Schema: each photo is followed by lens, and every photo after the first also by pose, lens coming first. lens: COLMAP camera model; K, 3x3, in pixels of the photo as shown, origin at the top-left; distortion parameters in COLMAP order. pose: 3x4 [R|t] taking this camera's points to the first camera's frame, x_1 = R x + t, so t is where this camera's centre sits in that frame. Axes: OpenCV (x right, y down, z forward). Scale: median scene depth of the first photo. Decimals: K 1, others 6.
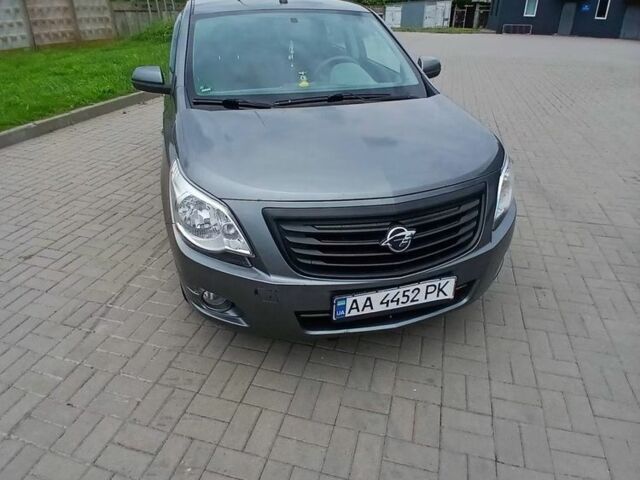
lens RADIAL K [[411.2, 0, 320.0], [0, 411.2, 240.0], [0, 0, 1]] dist [-0.001312, -0.027961]
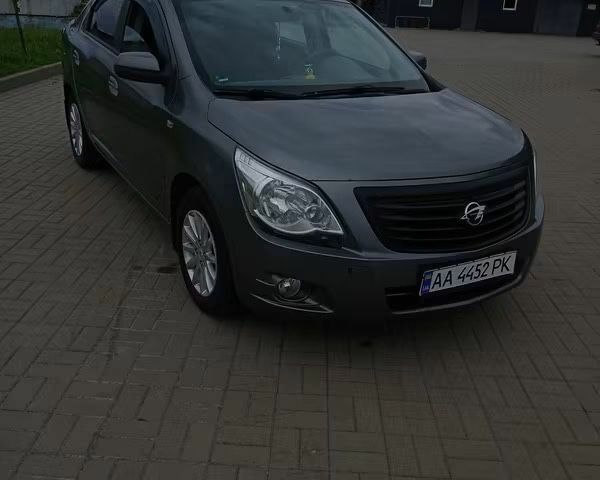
lens RADIAL K [[579.9, 0, 300.0], [0, 579.9, 240.0], [0, 0, 1]] dist [0.061474, -0.011506]
pose [[0.972054, -0.045940, 0.230220, -0.558852], [0.070787, 0.992380, -0.100856, 0.173779], [-0.223832, 0.114334, 0.967898, -0.337711]]
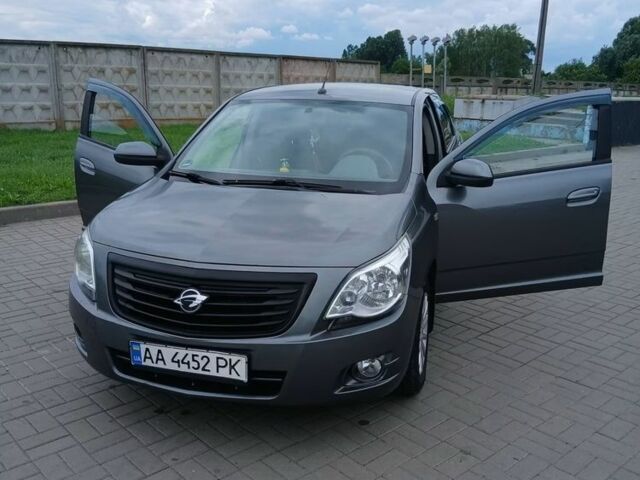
lens RADIAL K [[617.0, 0, 320.0], [0, 617.0, 240.0], [0, 0, 1]] dist [0.077980, -0.141260]
pose [[0.851082, 0.143265, -0.505109, 1.184757], [-0.271011, 0.943853, -0.188932, 0.058237], [0.449681, 0.297687, 0.842122, -0.245871]]
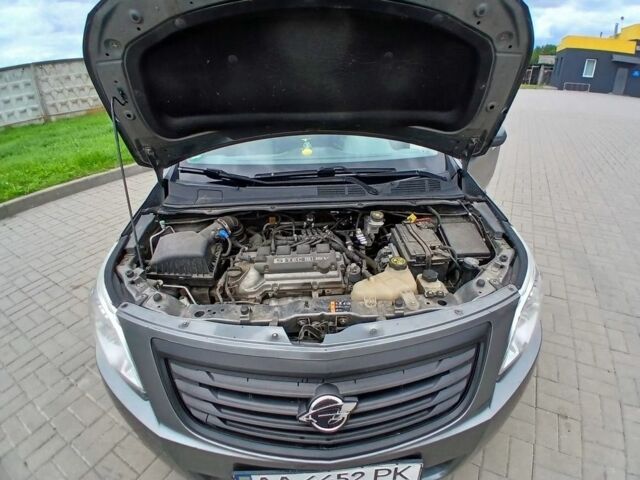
lens RADIAL K [[328.9, 0, 320.0], [0, 328.9, 240.0], [0, 0, 1]] dist [-0.071783, -0.001986]
pose [[0.971623, 0.093590, -0.217231, 0.245201], [-0.098036, 0.995135, -0.009755, -0.254134], [0.215261, 0.030775, 0.976071, 0.446044]]
